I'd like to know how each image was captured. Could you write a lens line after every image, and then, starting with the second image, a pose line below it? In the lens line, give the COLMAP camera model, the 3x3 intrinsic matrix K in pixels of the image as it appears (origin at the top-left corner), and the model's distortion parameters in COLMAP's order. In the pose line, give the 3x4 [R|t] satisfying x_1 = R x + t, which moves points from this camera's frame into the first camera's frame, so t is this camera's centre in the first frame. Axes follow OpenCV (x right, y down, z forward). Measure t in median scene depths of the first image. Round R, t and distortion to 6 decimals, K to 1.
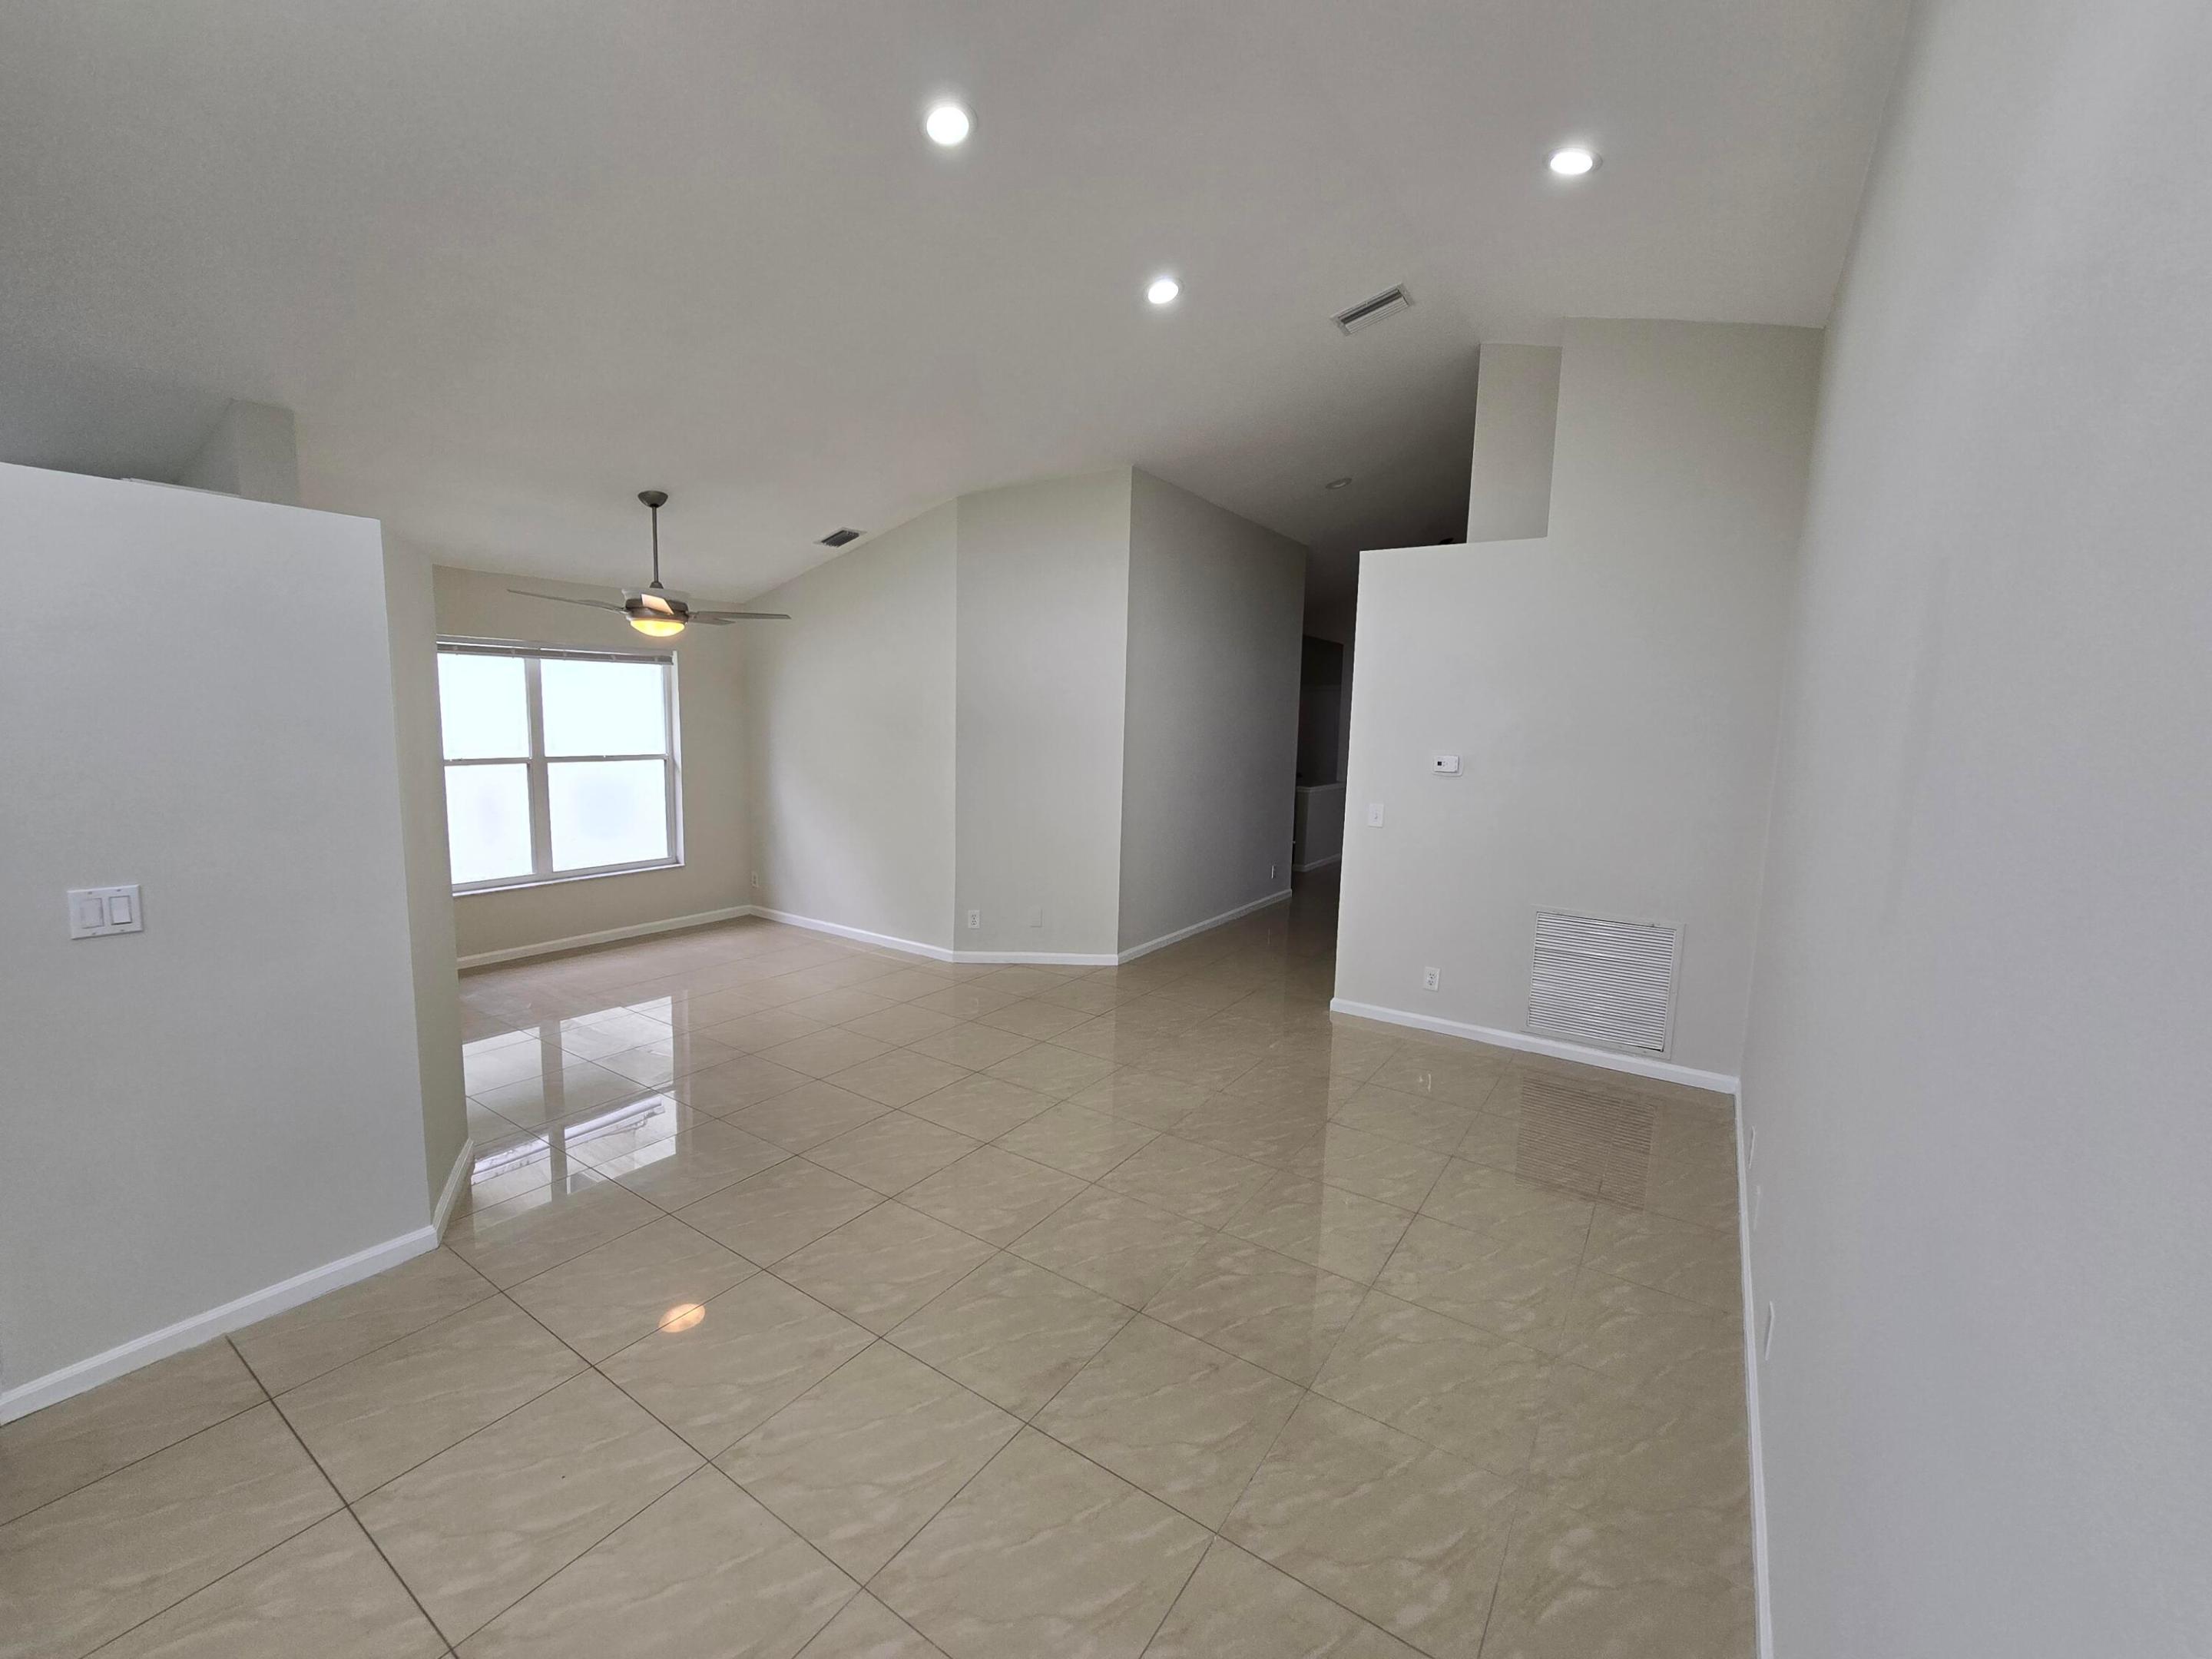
lens RADIAL K [[909.1, 0, 1106.0], [0, 909.1, 829.5], [0, 0, 1]] dist [-0.008921, -0.000046]
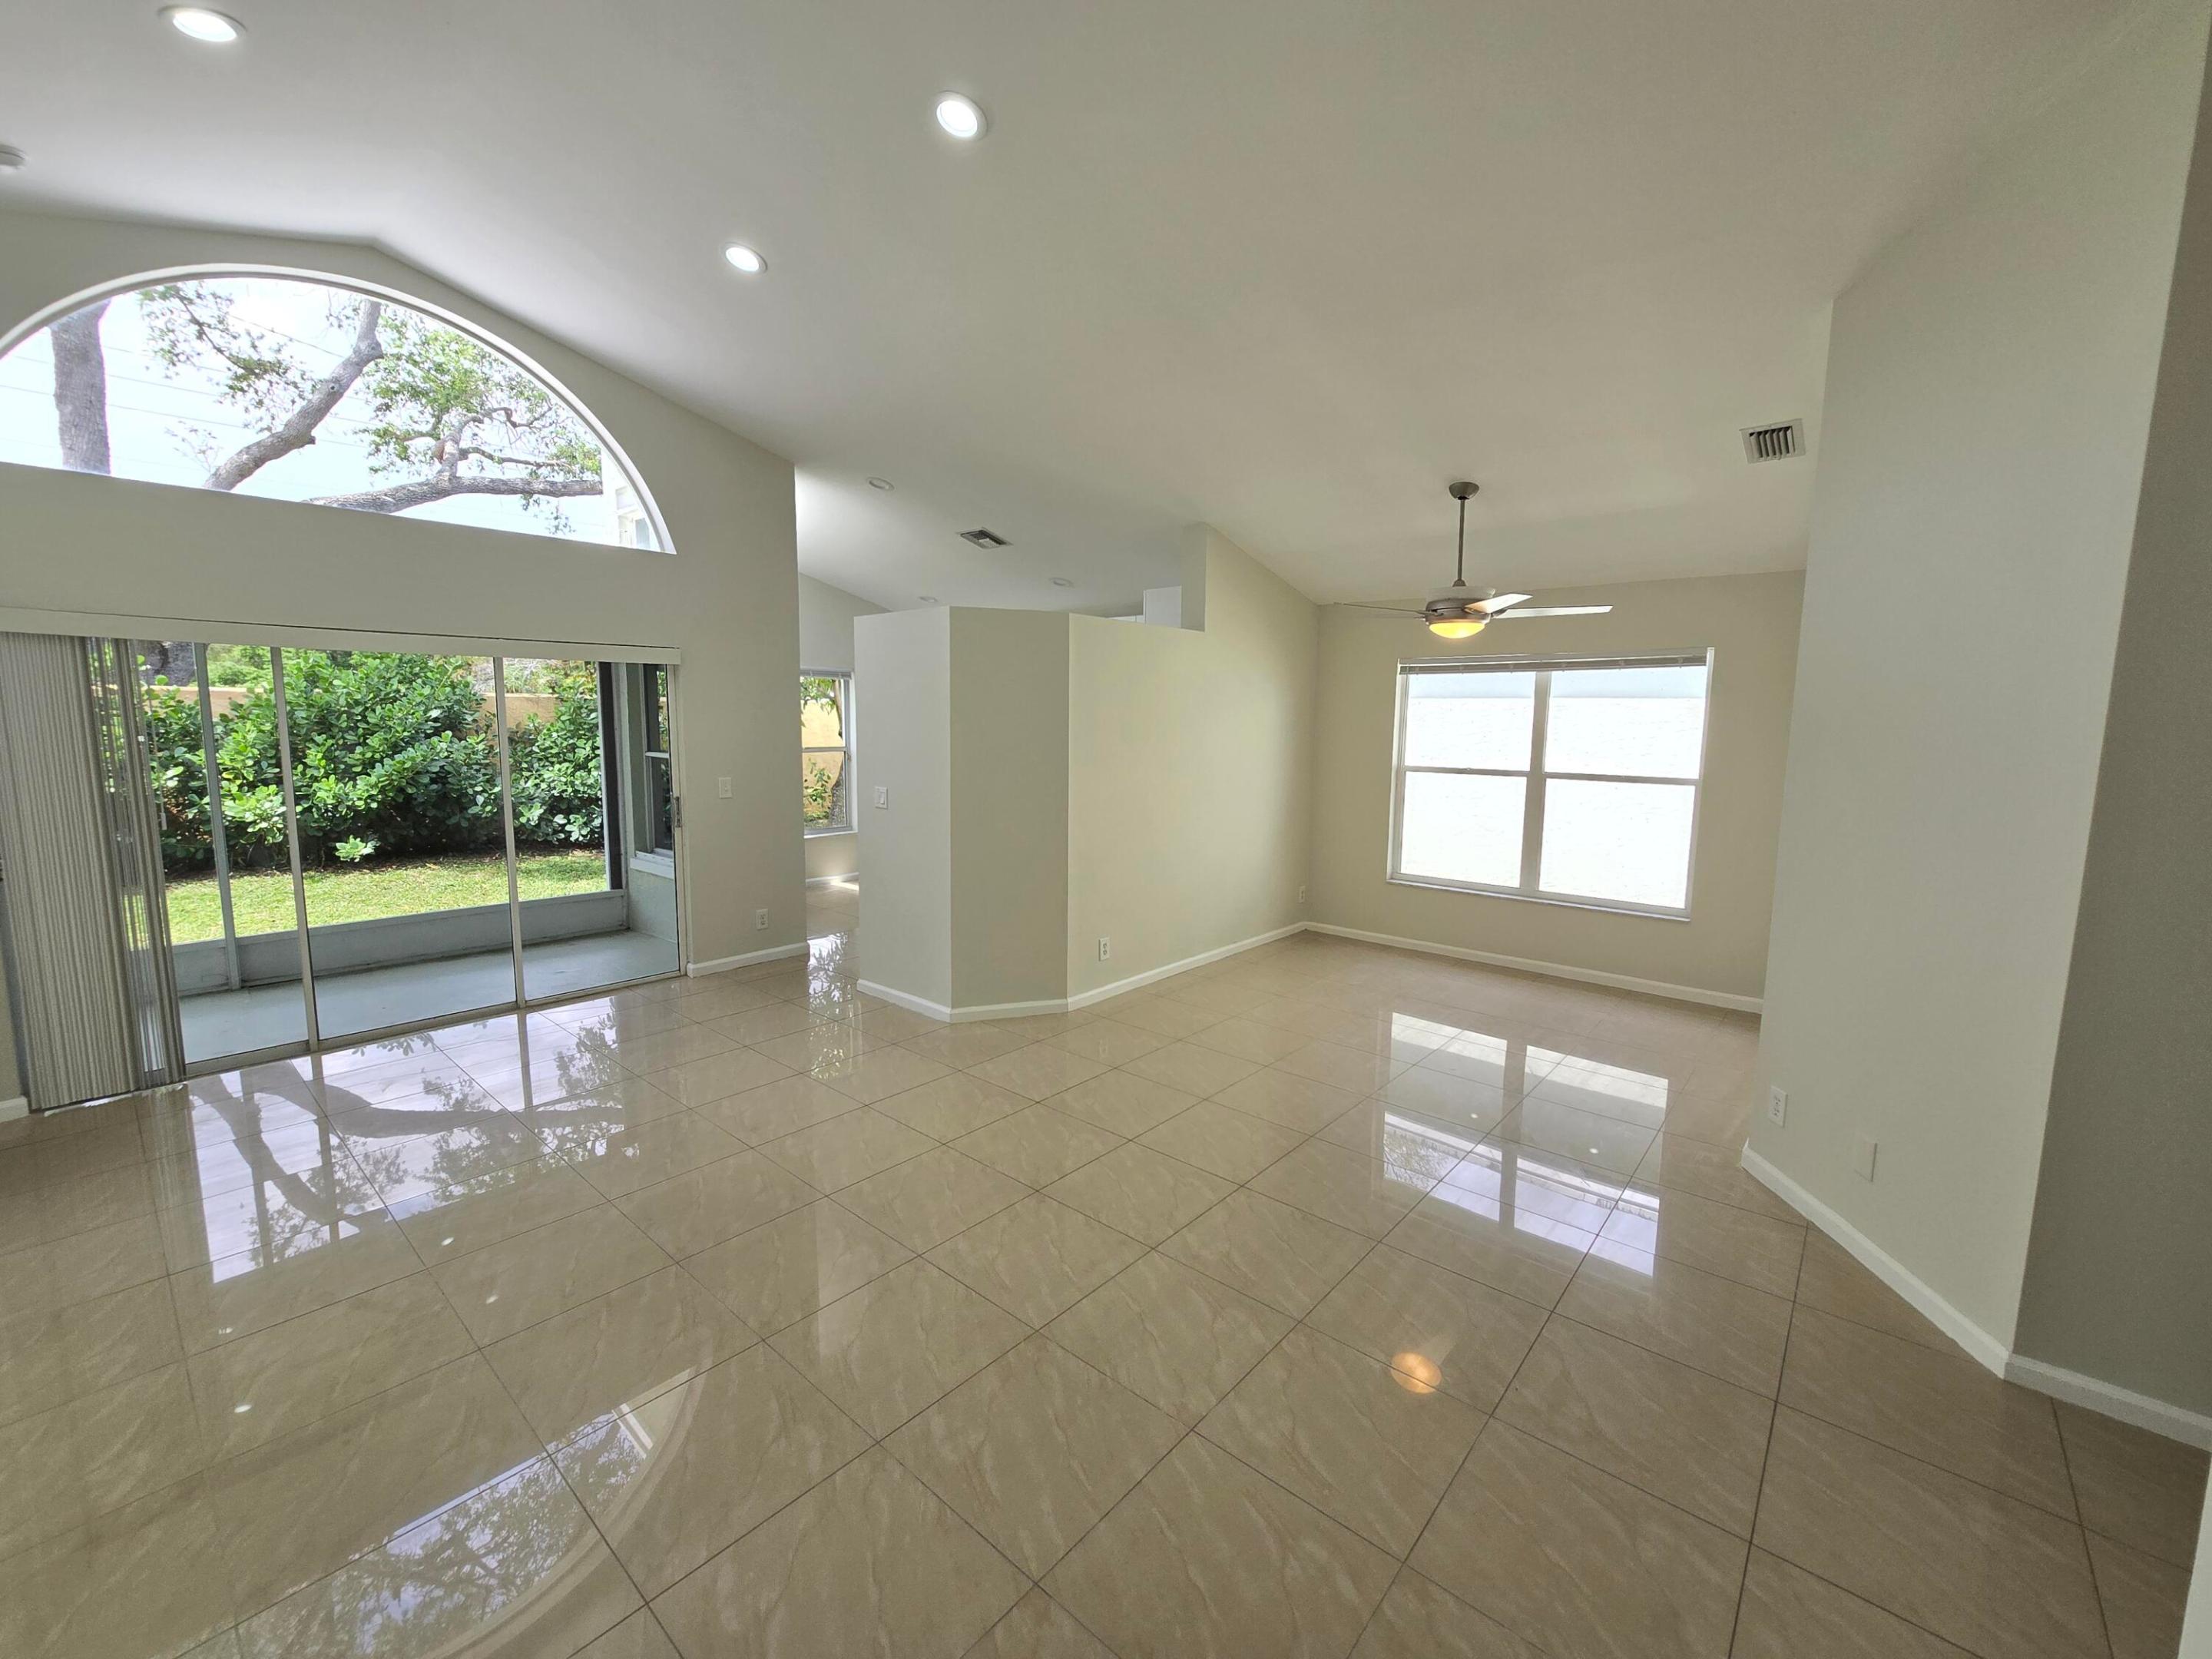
lens RADIAL K [[906.1, 0, 1098.9], [0, 906.1, 827.2], [0, 0, 1]] dist [-0.001046, -0.000148]
pose [[-0.131367, 0.090768, -0.987170, 0.409570], [-0.140824, 0.983992, 0.109216, -0.060780], [0.981280, 0.153365, -0.116482, 0.653900]]
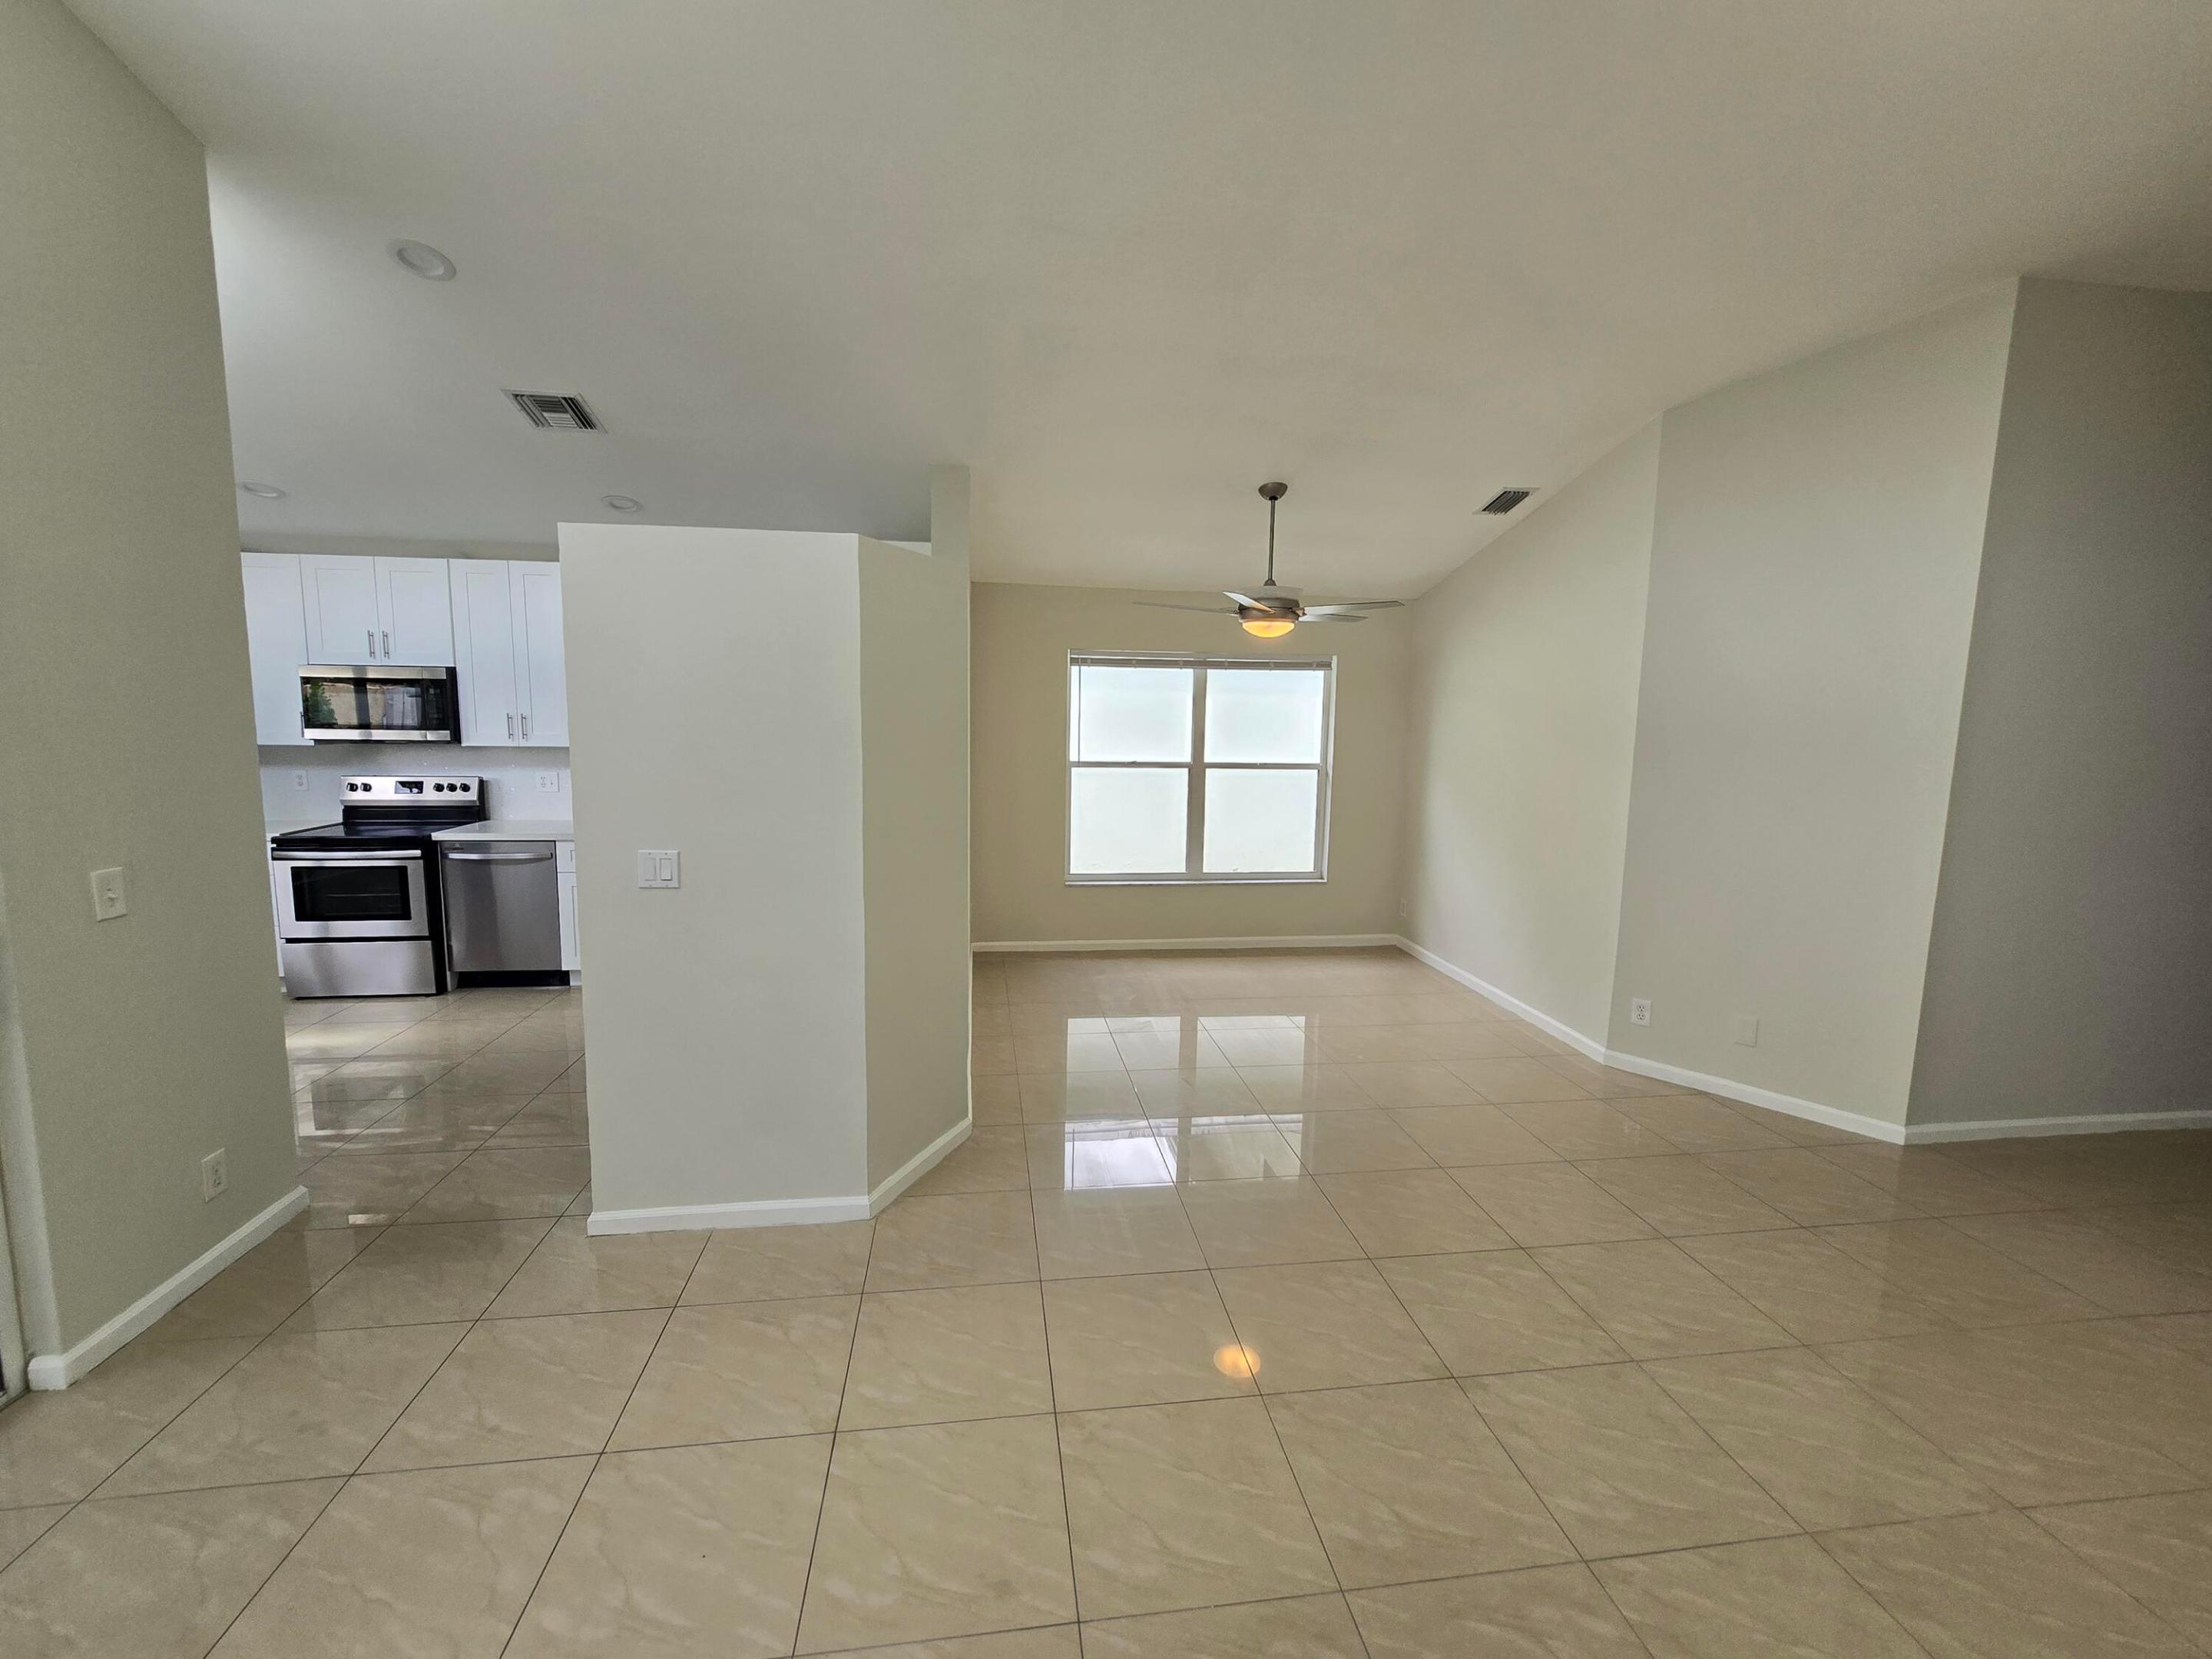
lens RADIAL K [[914.1, 0, 1100.9], [0, 914.1, 819.7], [0, 0, 1]] dist [-0.002263, -0.000431]
pose [[0.663514, 0.075474, -0.744347, 0.091820], [-0.094570, 0.995379, 0.016629, -0.020916], [0.742163, 0.059359, 0.667586, 0.211380]]
